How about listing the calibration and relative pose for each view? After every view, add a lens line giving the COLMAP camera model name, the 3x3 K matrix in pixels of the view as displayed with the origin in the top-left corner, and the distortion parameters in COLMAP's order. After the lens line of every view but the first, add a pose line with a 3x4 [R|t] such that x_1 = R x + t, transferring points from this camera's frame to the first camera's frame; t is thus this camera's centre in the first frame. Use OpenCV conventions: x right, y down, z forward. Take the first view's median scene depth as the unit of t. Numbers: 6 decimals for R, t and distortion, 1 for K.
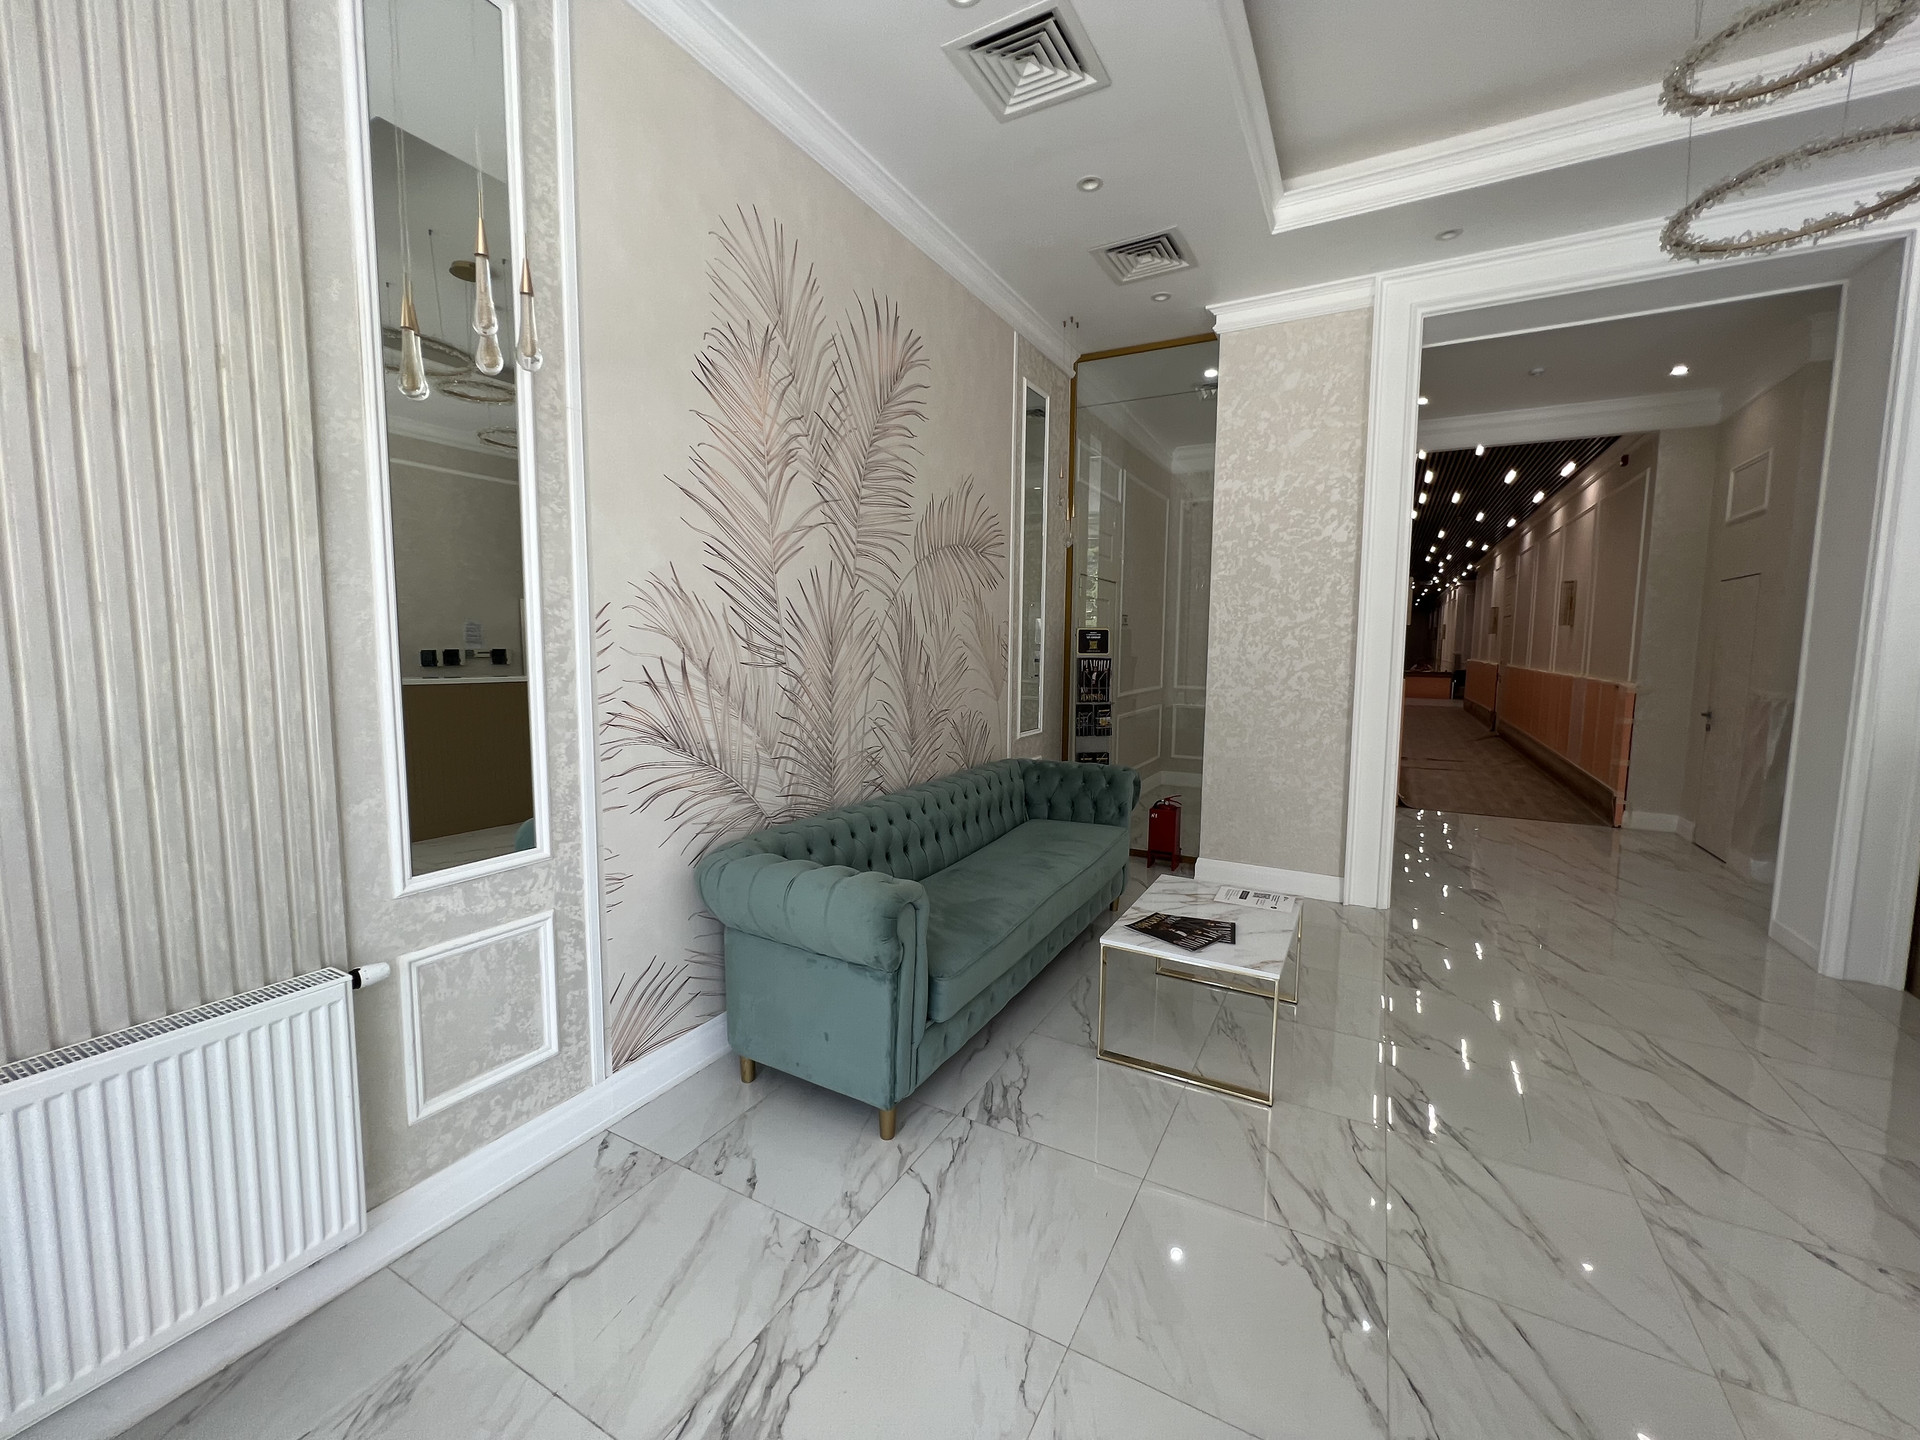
lens RADIAL K [[771.1, 0, 952.8], [0, 771.1, 713.3], [0, 0, 1]] dist [-0.002464, 0.000290]
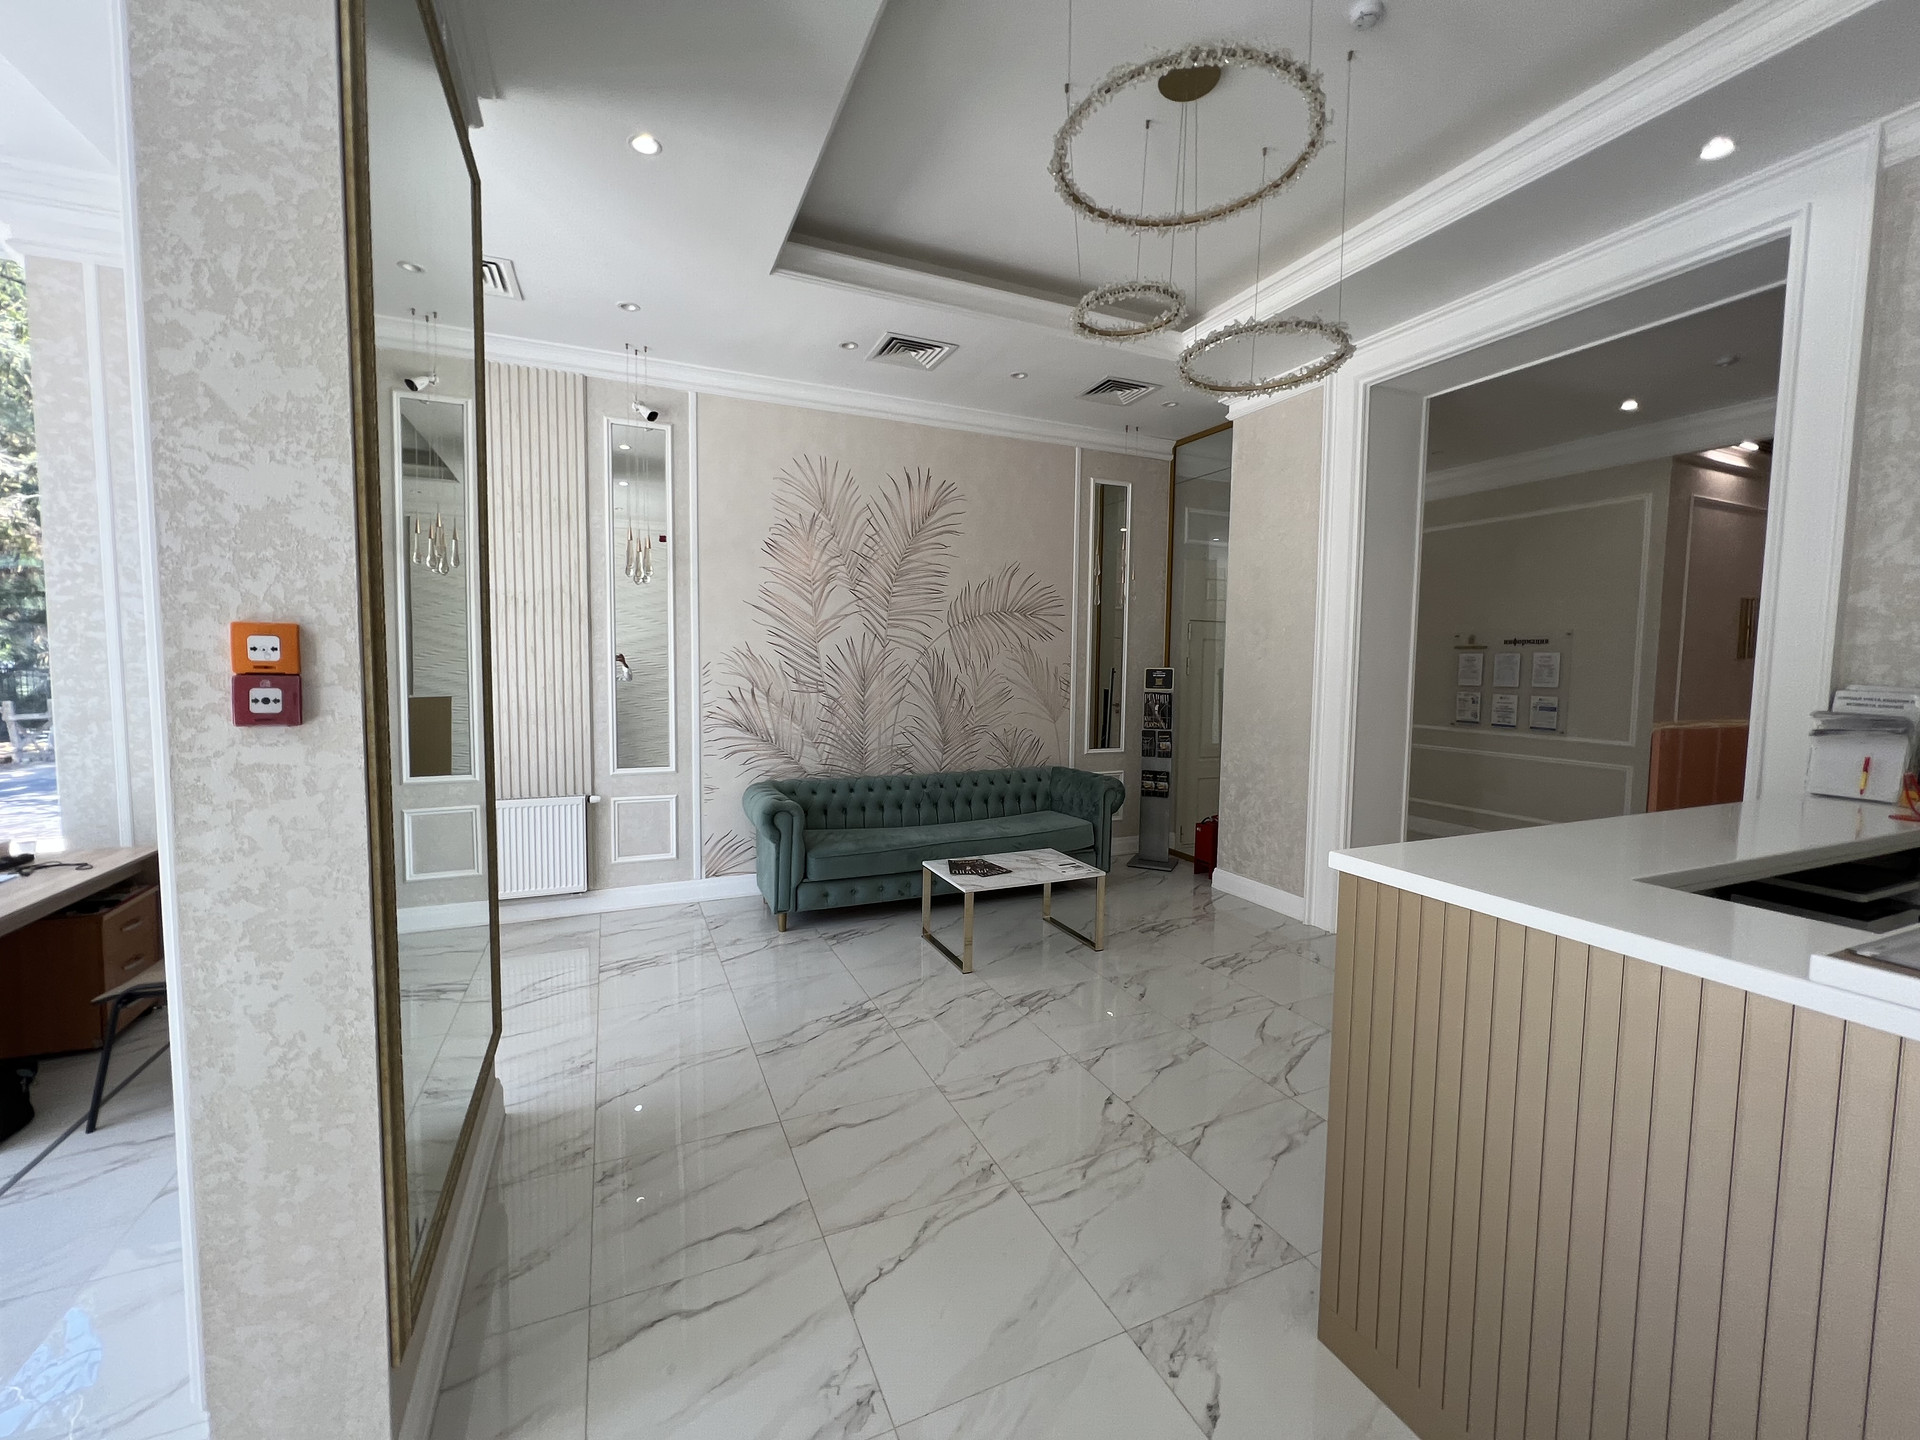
lens RADIAL K [[771.1, 0, 951.9], [0, 771.1, 711.7], [0, 0, 1]] dist [-0.002464, 0.000290]
pose [[0.798665, 0.038712, -0.600529, 0.907287], [-0.060041, 0.998075, -0.015513, -0.005022], [0.598773, 0.048446, 0.799452, -0.220185]]
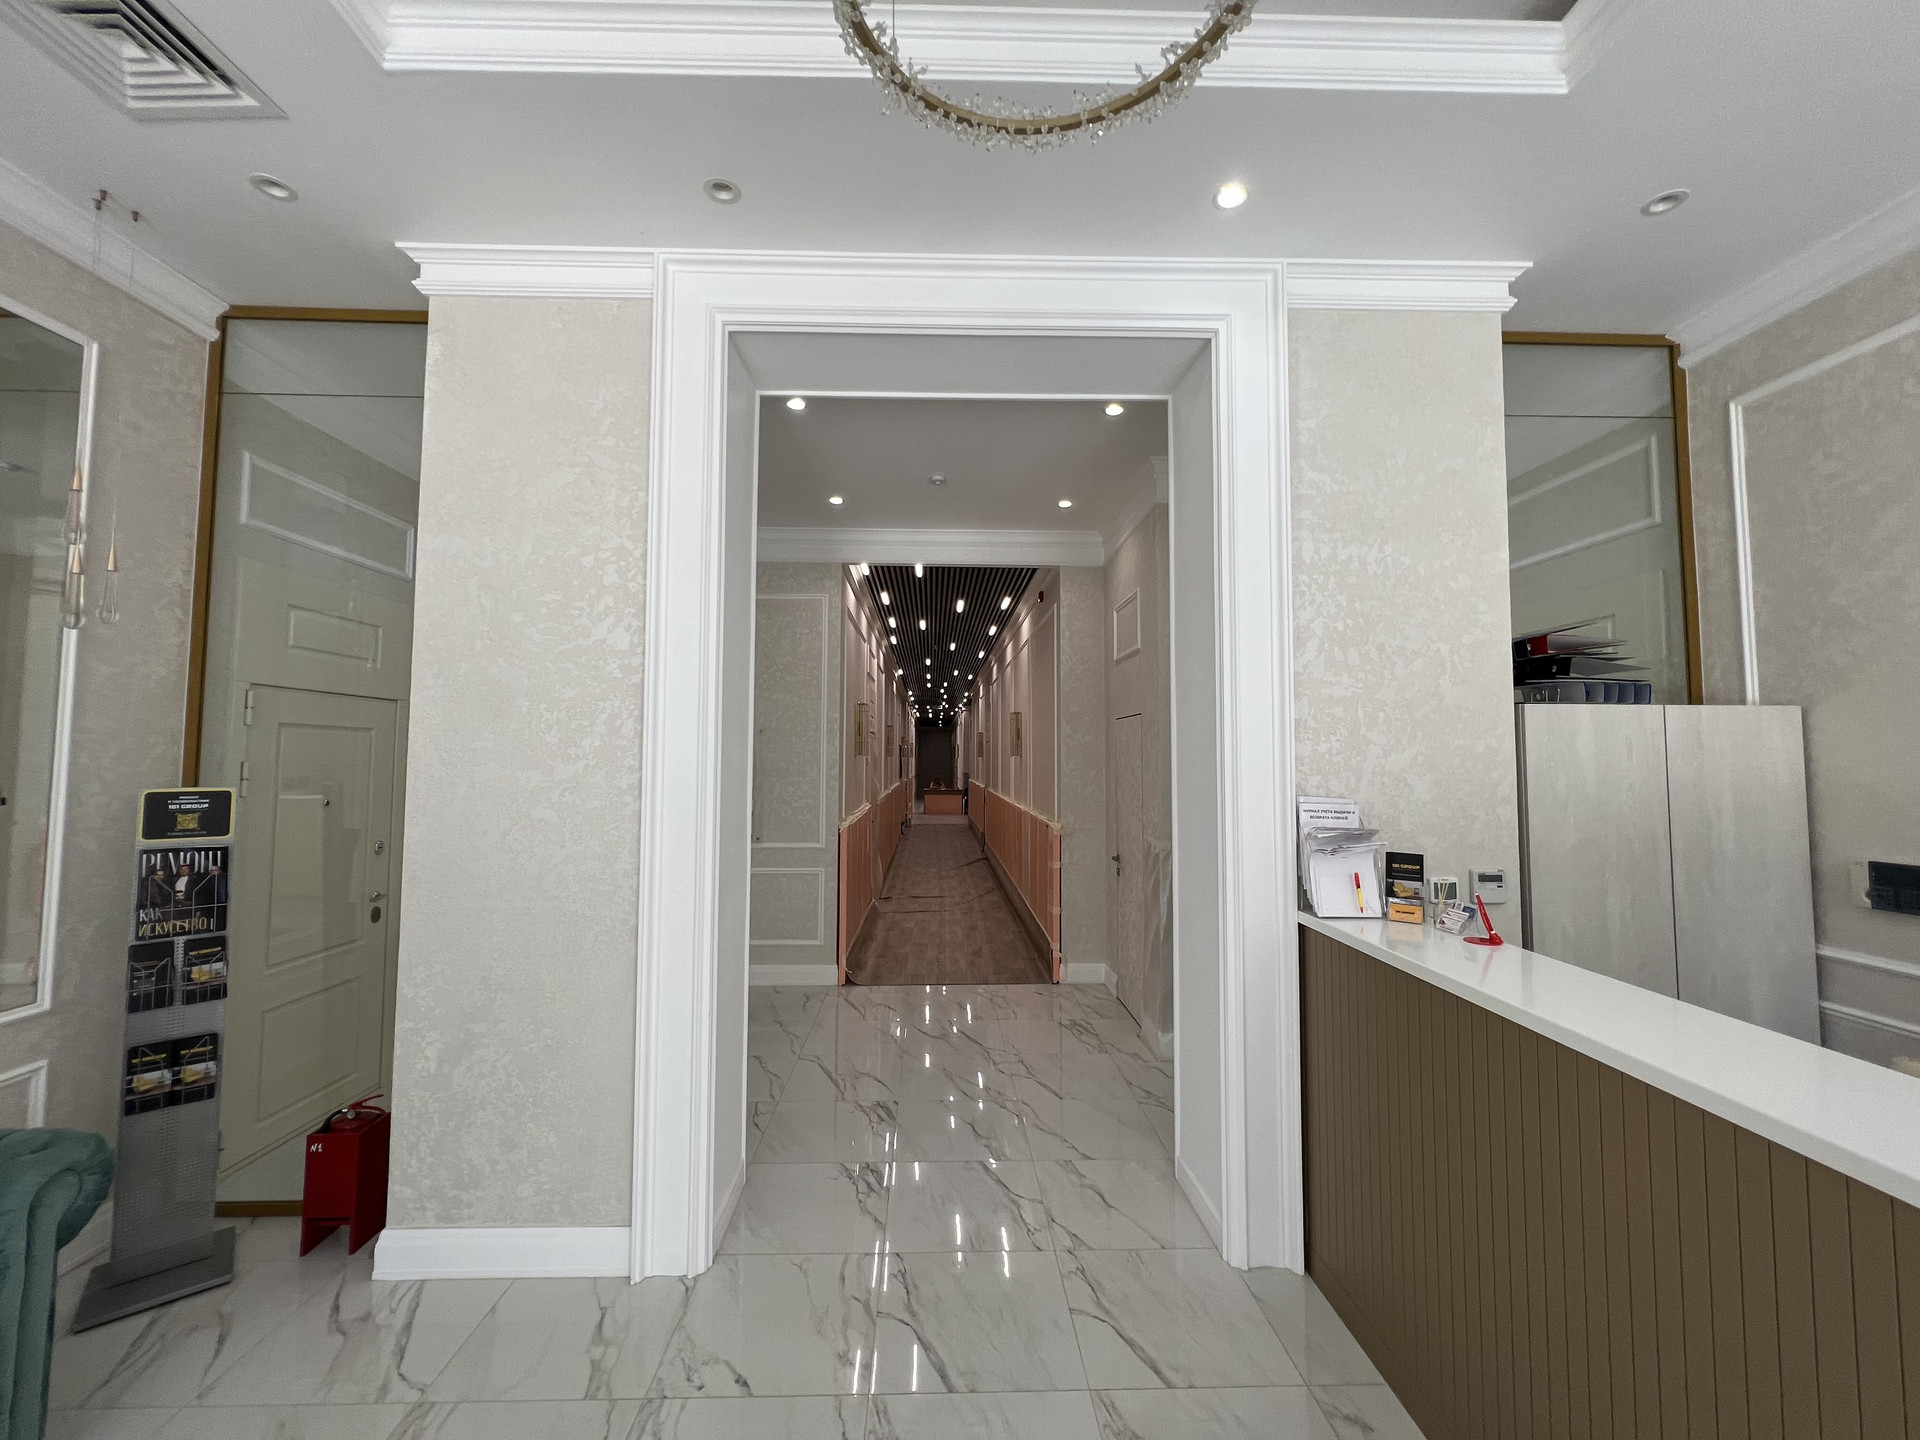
lens RADIAL K [[771.1, 0, 955.8], [0, 771.1, 714.1], [0, 0, 1]] dist [-0.002464, 0.000290]
pose [[0.860063, 0.023247, 0.509657, 0.499937], [0.051556, 0.989887, -0.132154, -0.091335], [-0.507575, 0.139937, 0.850168, 0.415896]]
